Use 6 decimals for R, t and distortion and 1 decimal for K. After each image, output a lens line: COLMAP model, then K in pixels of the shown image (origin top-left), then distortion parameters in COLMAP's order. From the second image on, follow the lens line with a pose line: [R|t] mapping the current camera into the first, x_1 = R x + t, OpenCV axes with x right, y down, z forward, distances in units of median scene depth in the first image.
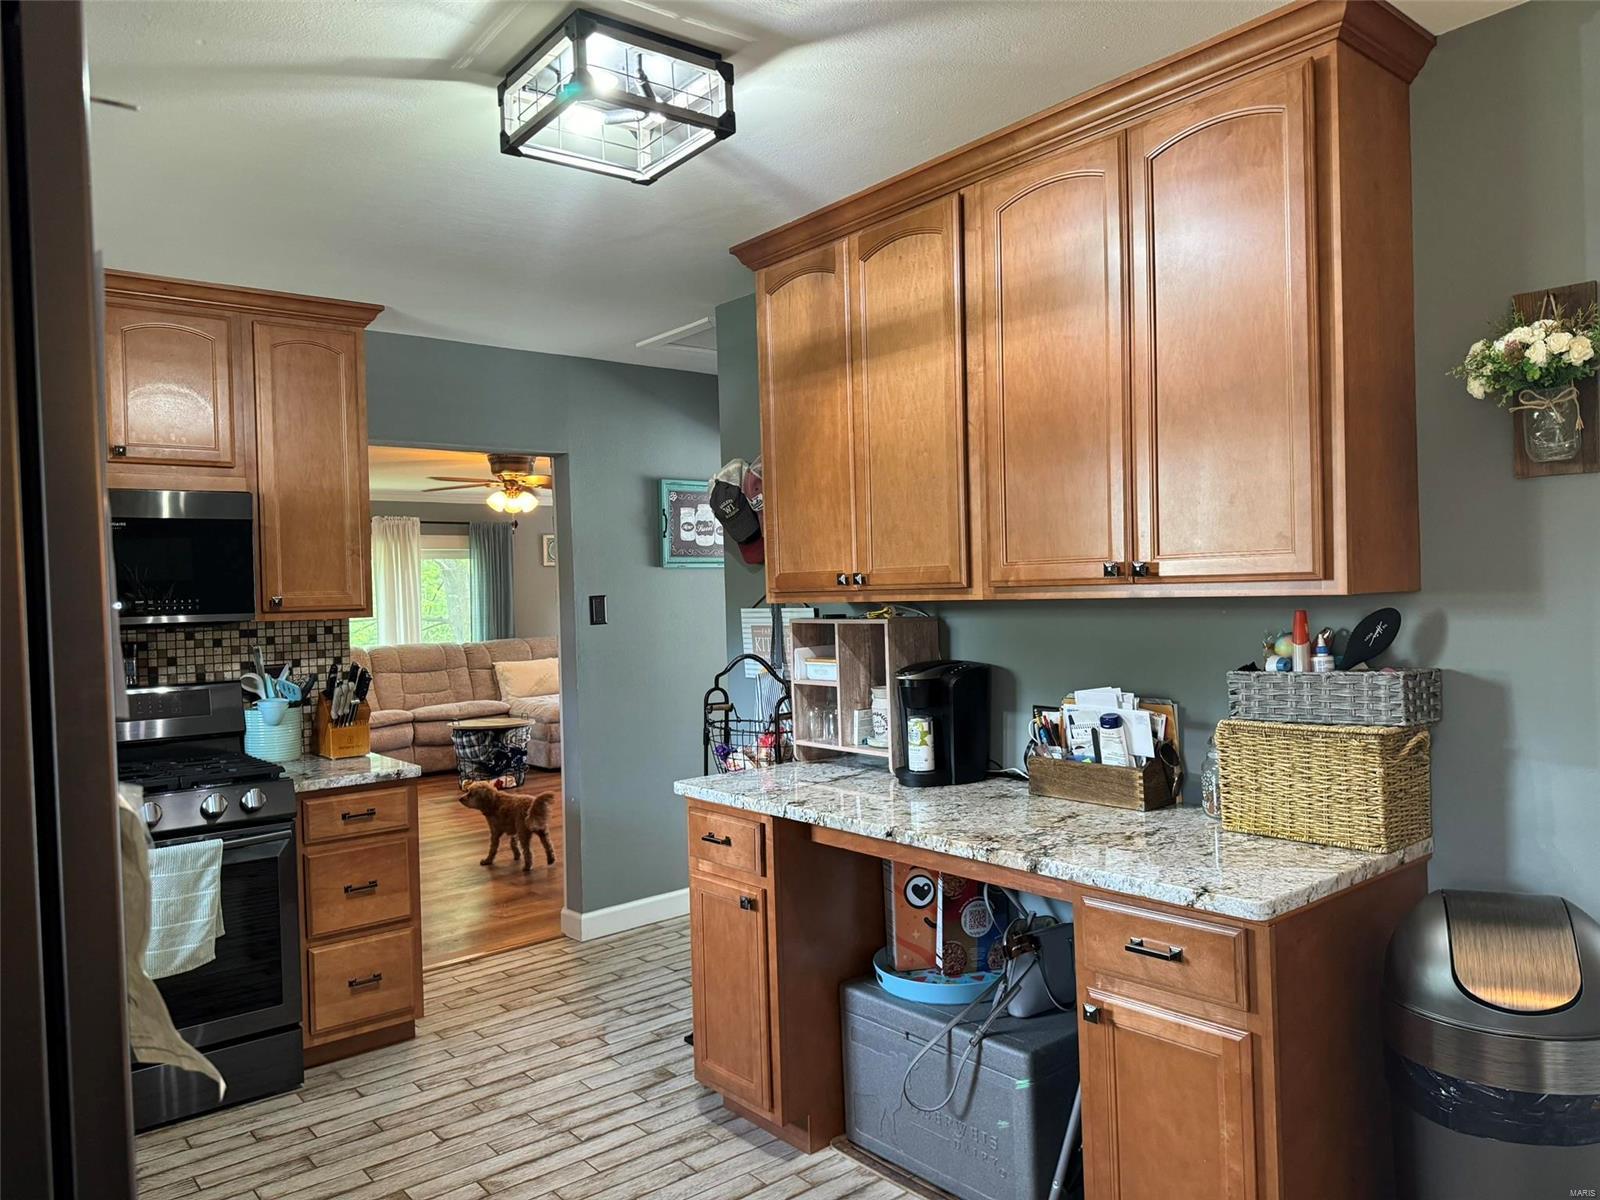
lens RADIAL K [[1116.5, 0, 805.2], [0, 1116.5, 610.1], [0, 0, 1]] dist [0.035507, -0.012345]
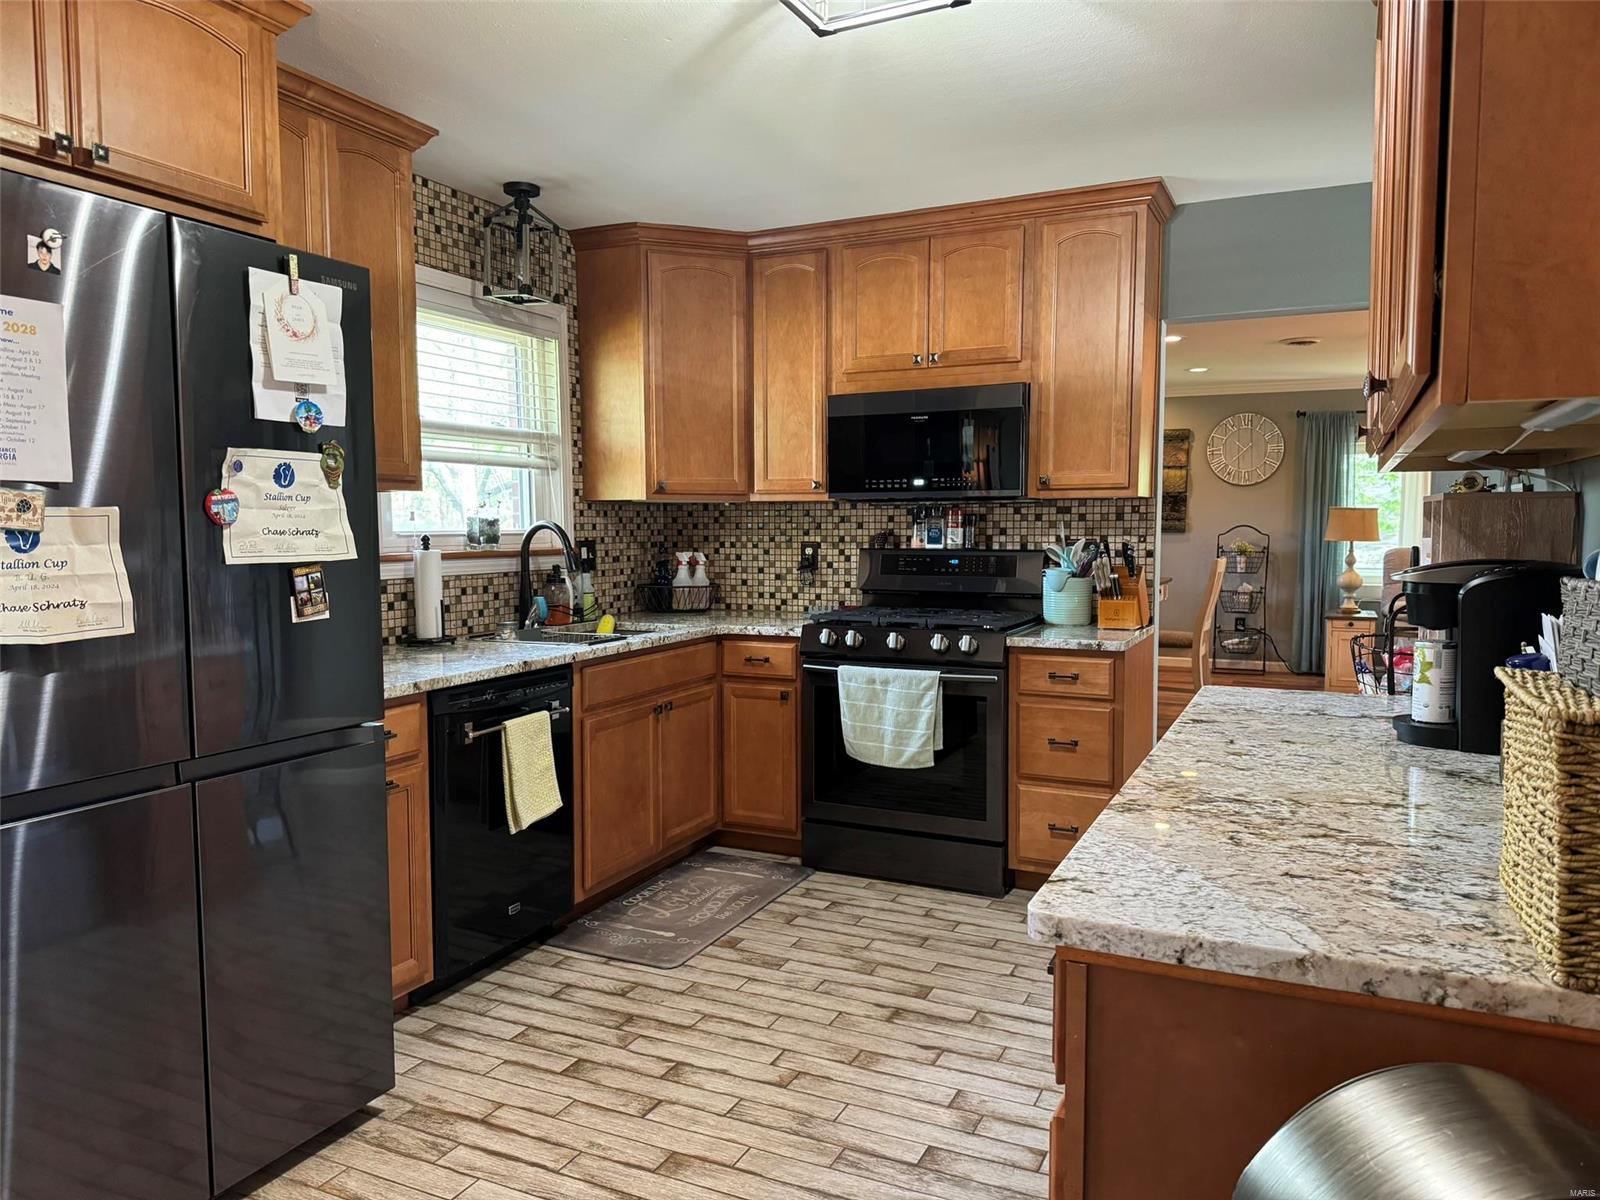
lens RADIAL K [[1116.5, 0, 799.1], [0, 1116.5, 593.4], [0, 0, 1]] dist [0.035507, -0.012345]
pose [[0.400093, 0.081522, -0.912842, 0.452331], [-0.021835, 0.996601, 0.079431, 0.021869], [0.916214, -0.011848, 0.400513, 0.324507]]
